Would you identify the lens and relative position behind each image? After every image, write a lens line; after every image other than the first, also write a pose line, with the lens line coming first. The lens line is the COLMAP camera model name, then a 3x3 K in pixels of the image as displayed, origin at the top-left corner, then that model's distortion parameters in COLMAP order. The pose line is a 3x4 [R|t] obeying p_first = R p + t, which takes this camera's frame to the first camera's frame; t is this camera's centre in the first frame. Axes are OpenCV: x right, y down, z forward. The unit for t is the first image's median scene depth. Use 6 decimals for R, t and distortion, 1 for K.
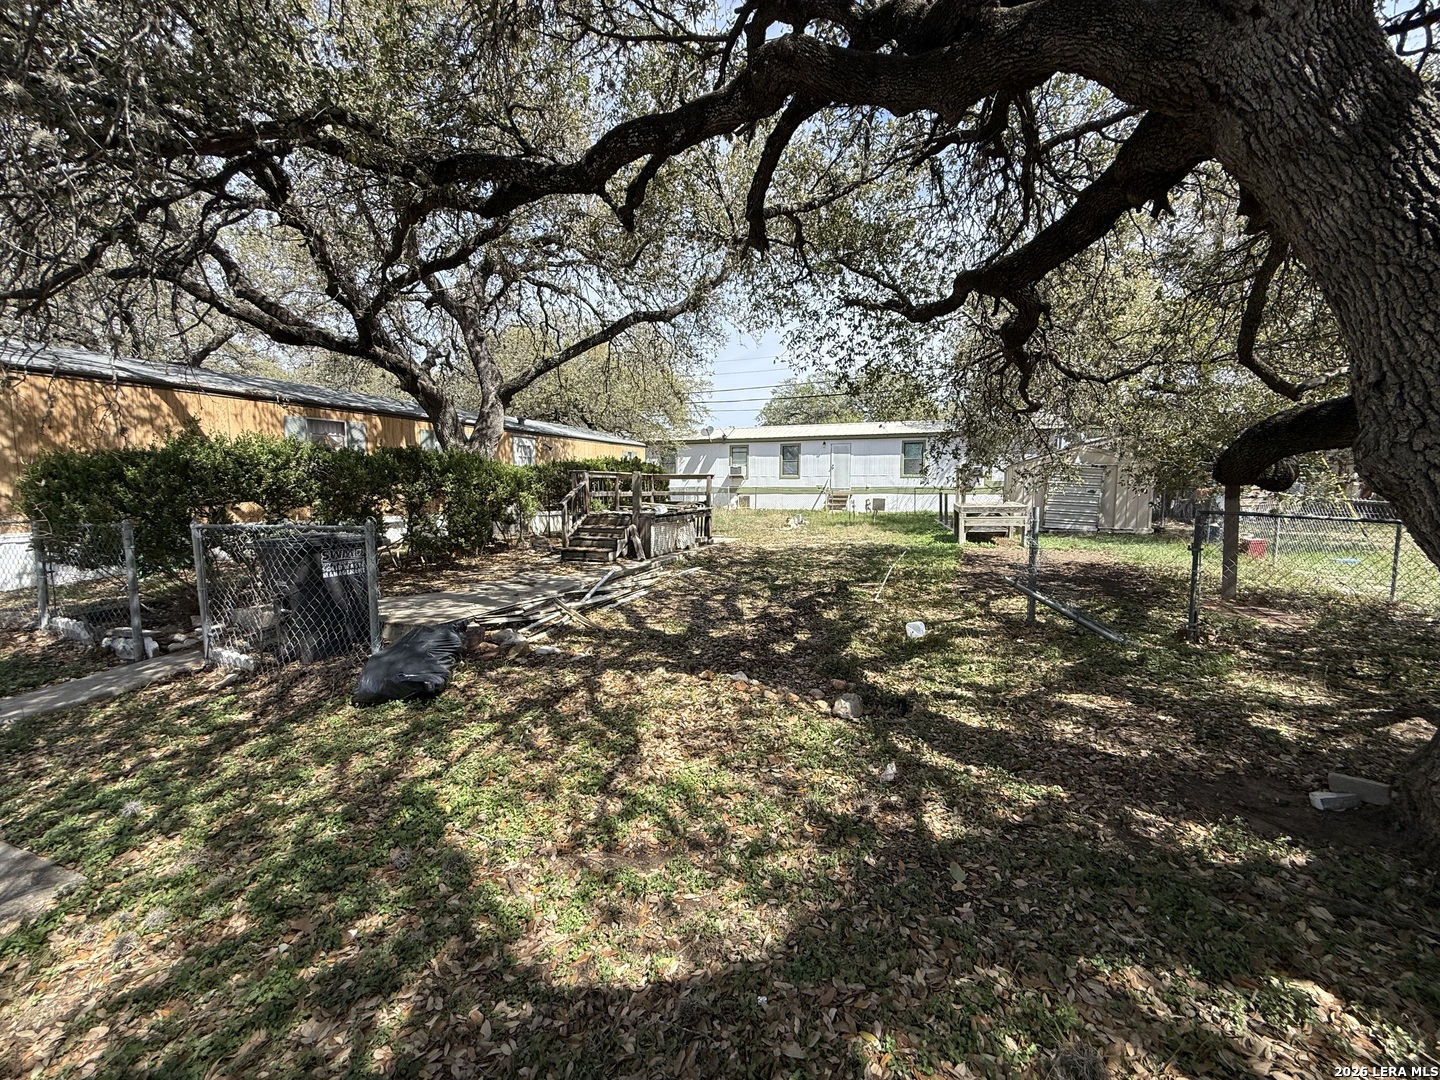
lens RADIAL K [[573.9, 0, 715.8], [0, 573.9, 542.5], [0, 0, 1]] dist [-0.000226, 0.000245]
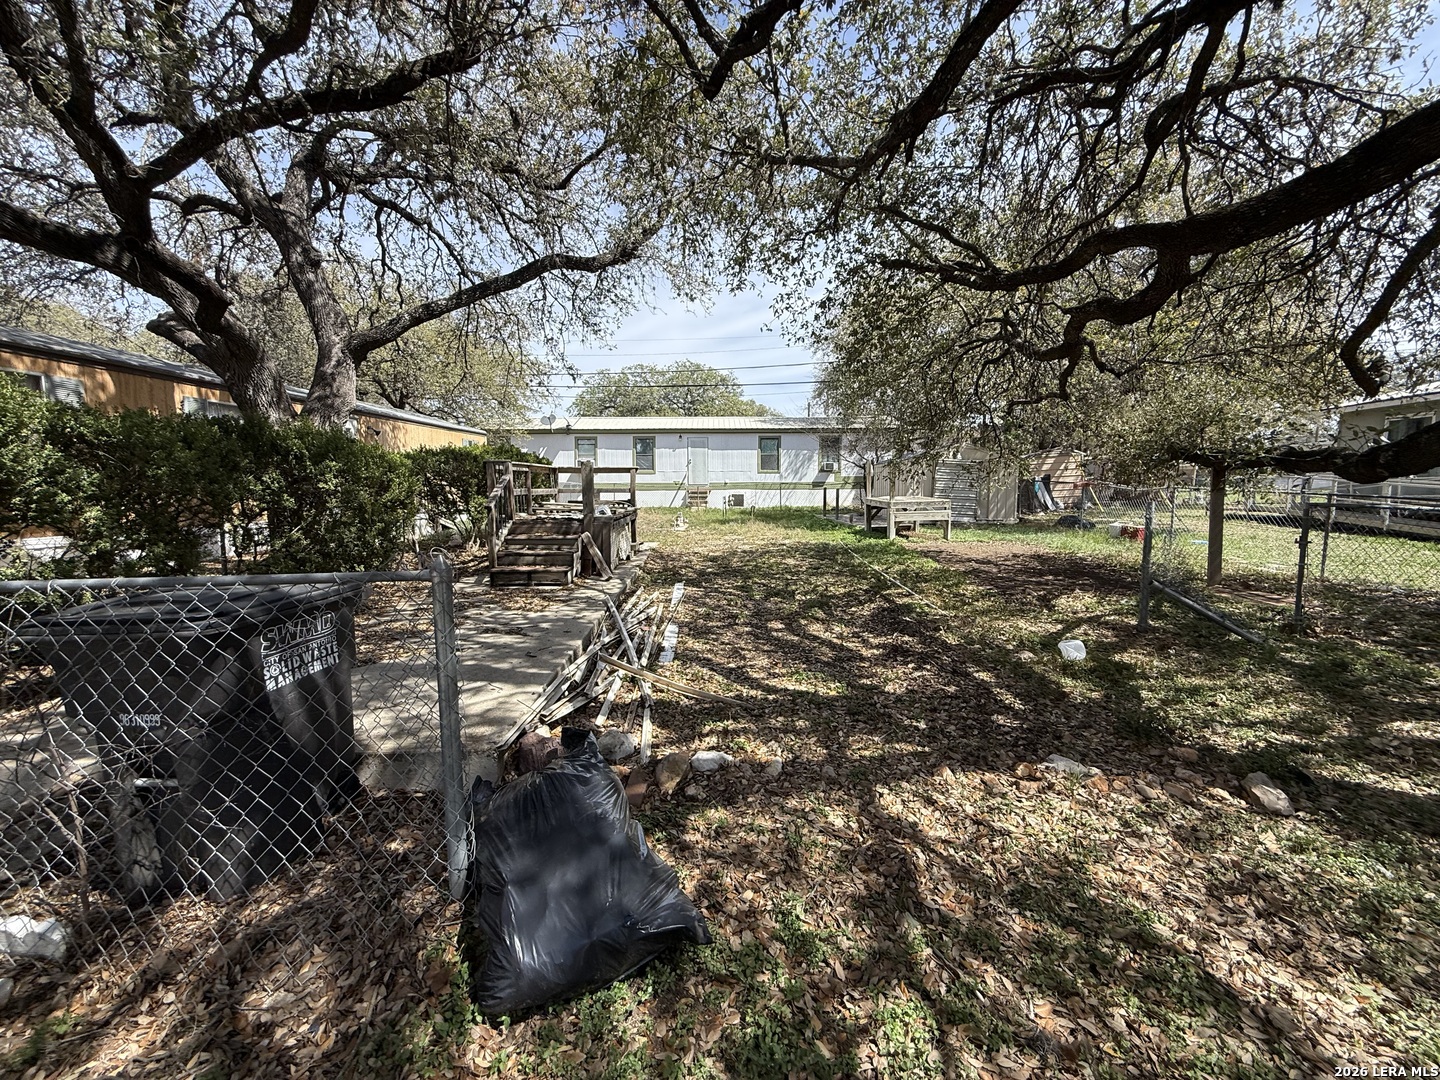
lens RADIAL K [[573.9, 0, 717.5], [0, 573.9, 543.9], [0, 0, 1]] dist [-0.000226, 0.000245]
pose [[0.935039, -0.041020, 0.352164, -0.202117], [0.037988, 0.999158, 0.015516, -0.016886], [-0.352504, -0.001130, 0.935810, 0.188301]]
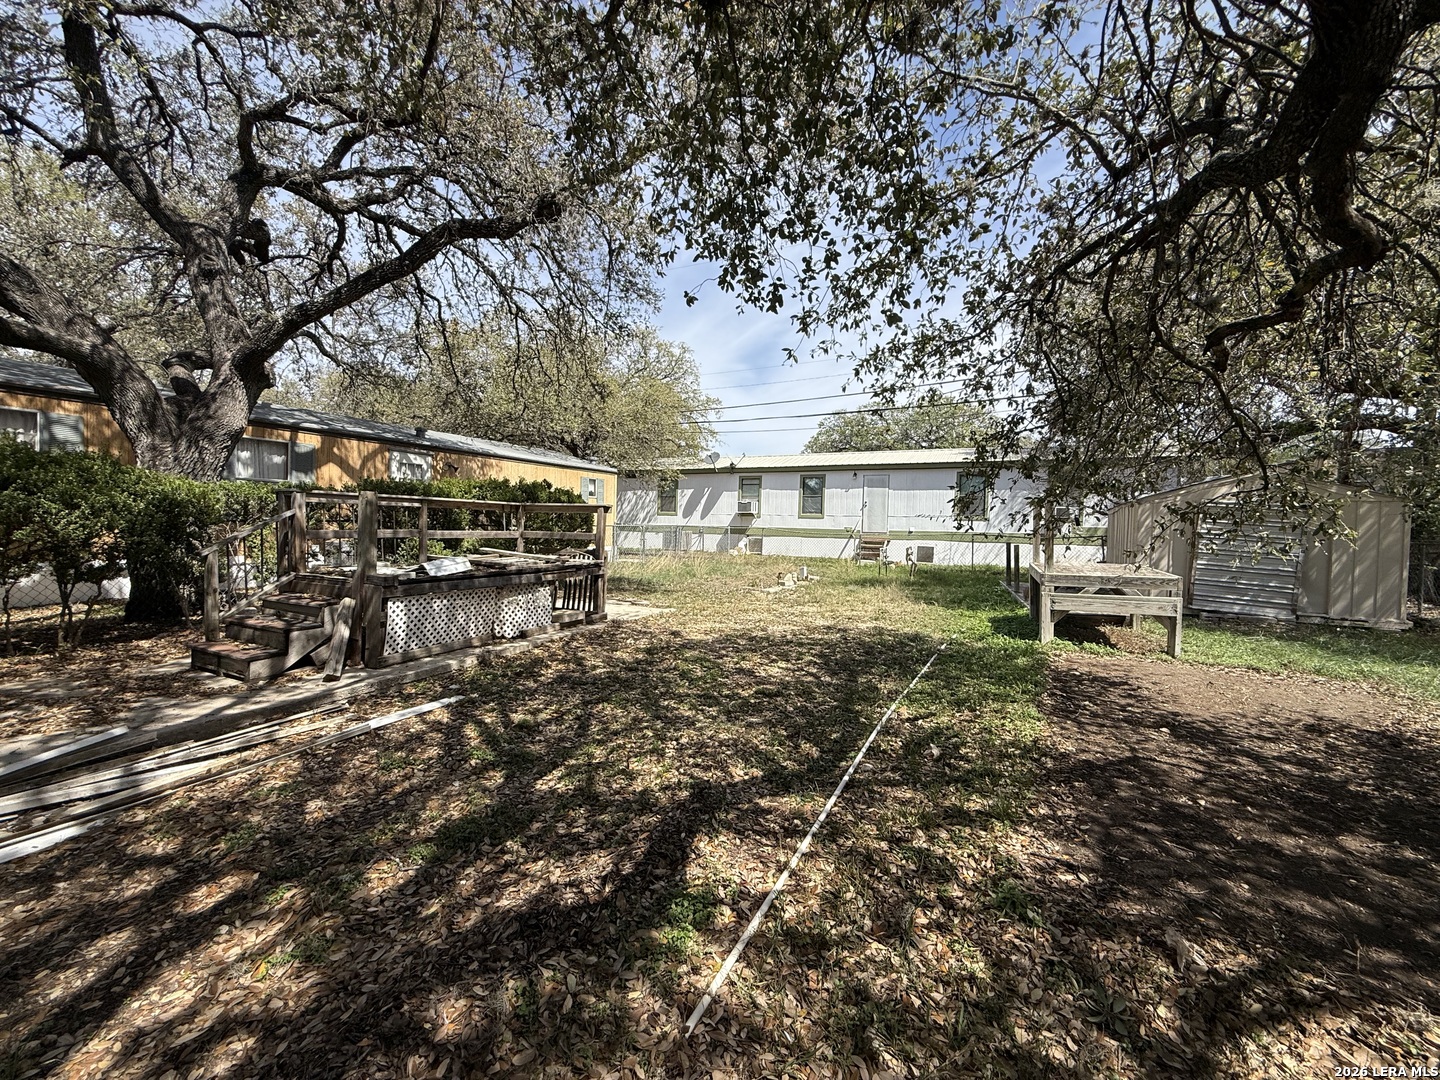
lens RADIAL K [[573.9, 0, 716.2], [0, 573.9, 543.9], [0, 0, 1]] dist [-0.000226, 0.000245]
pose [[0.994276, 0.027024, -0.103368, 0.177262], [-0.033687, 0.997428, -0.063272, -0.046139], [0.101392, 0.066392, 0.992629, 0.436178]]
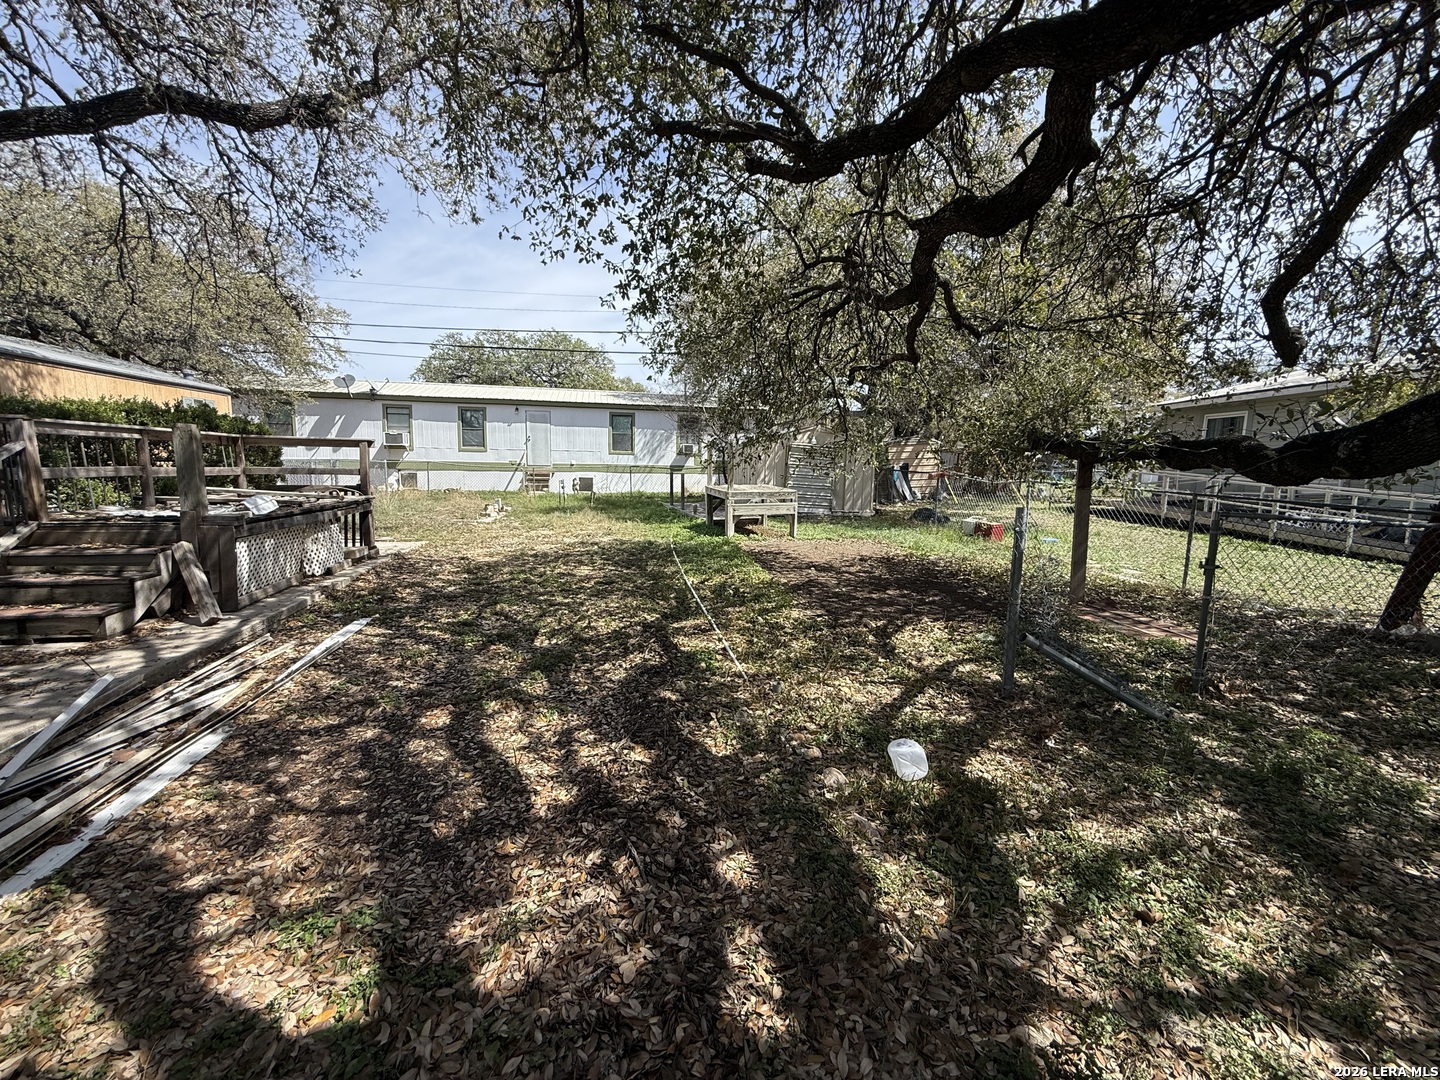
lens RADIAL K [[573.9, 0, 719.0], [0, 573.9, 544.8], [0, 0, 1]] dist [-0.000226, 0.000245]
pose [[0.847031, -0.057049, 0.528474, -0.020867], [0.033318, 0.997967, 0.054330, -0.031767], [-0.530499, -0.028411, 0.847209, 0.317153]]
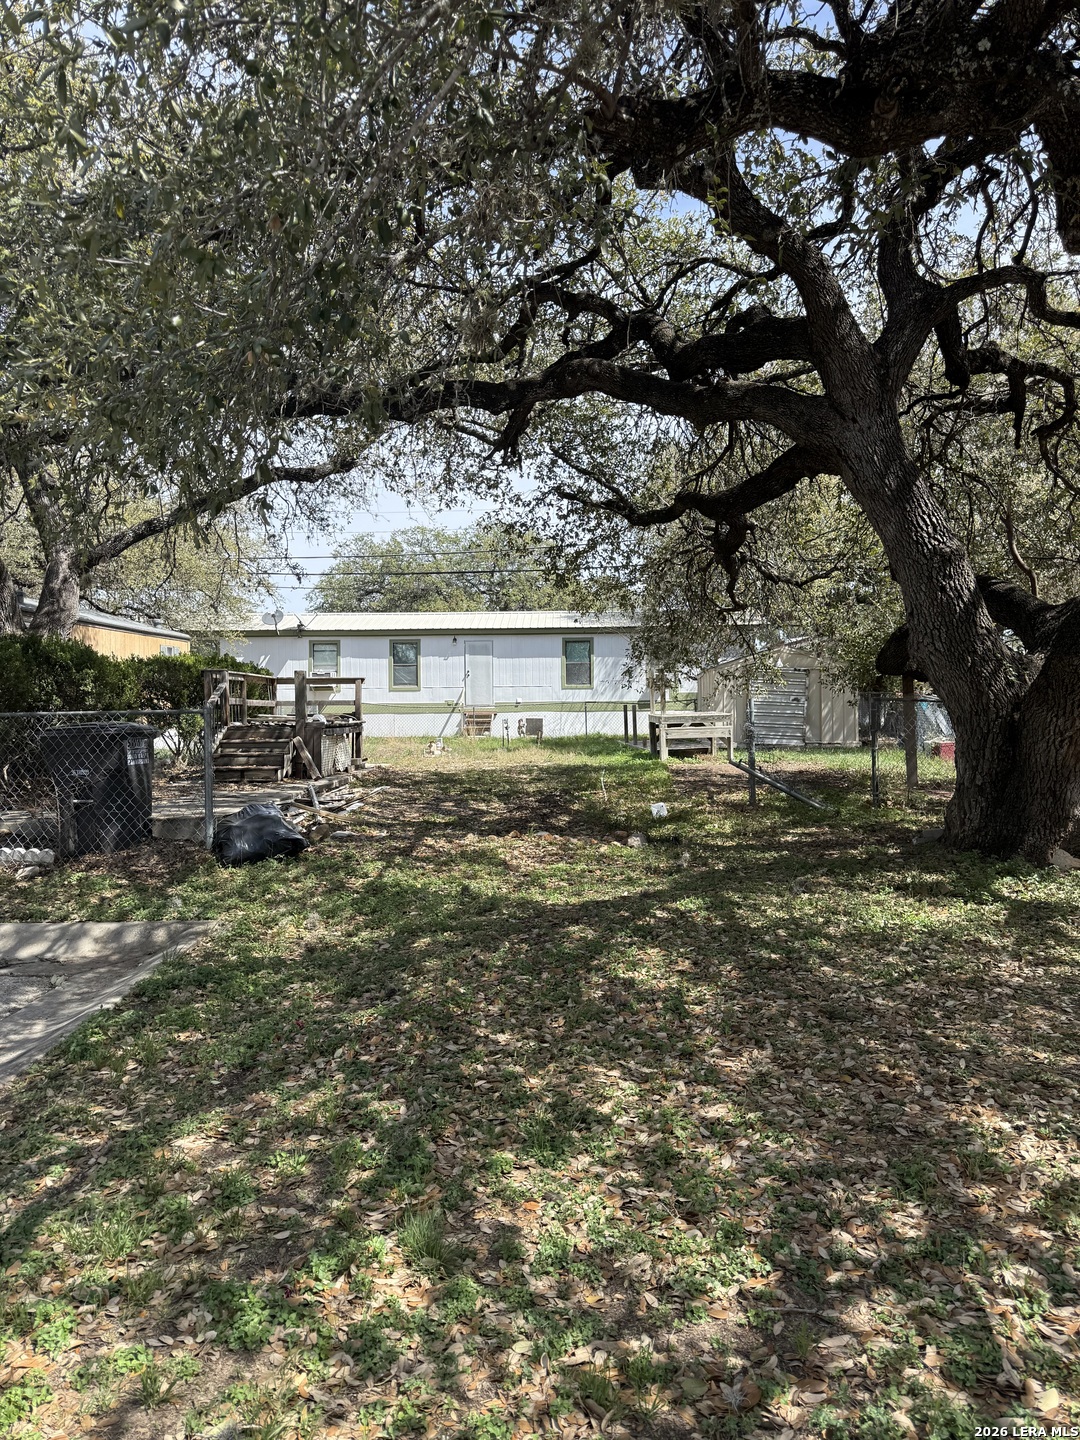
lens RADIAL K [[1009.6, 0, 534.8], [0, 1009.6, 715.9], [0, 0, 1]] dist [0.107990, -0.002714]
pose [[0.947640, -0.009293, 0.319205, -0.228553], [0.039806, 0.995218, -0.089201, 0.063817], [-0.316850, 0.097237, 0.943478, -0.351723]]
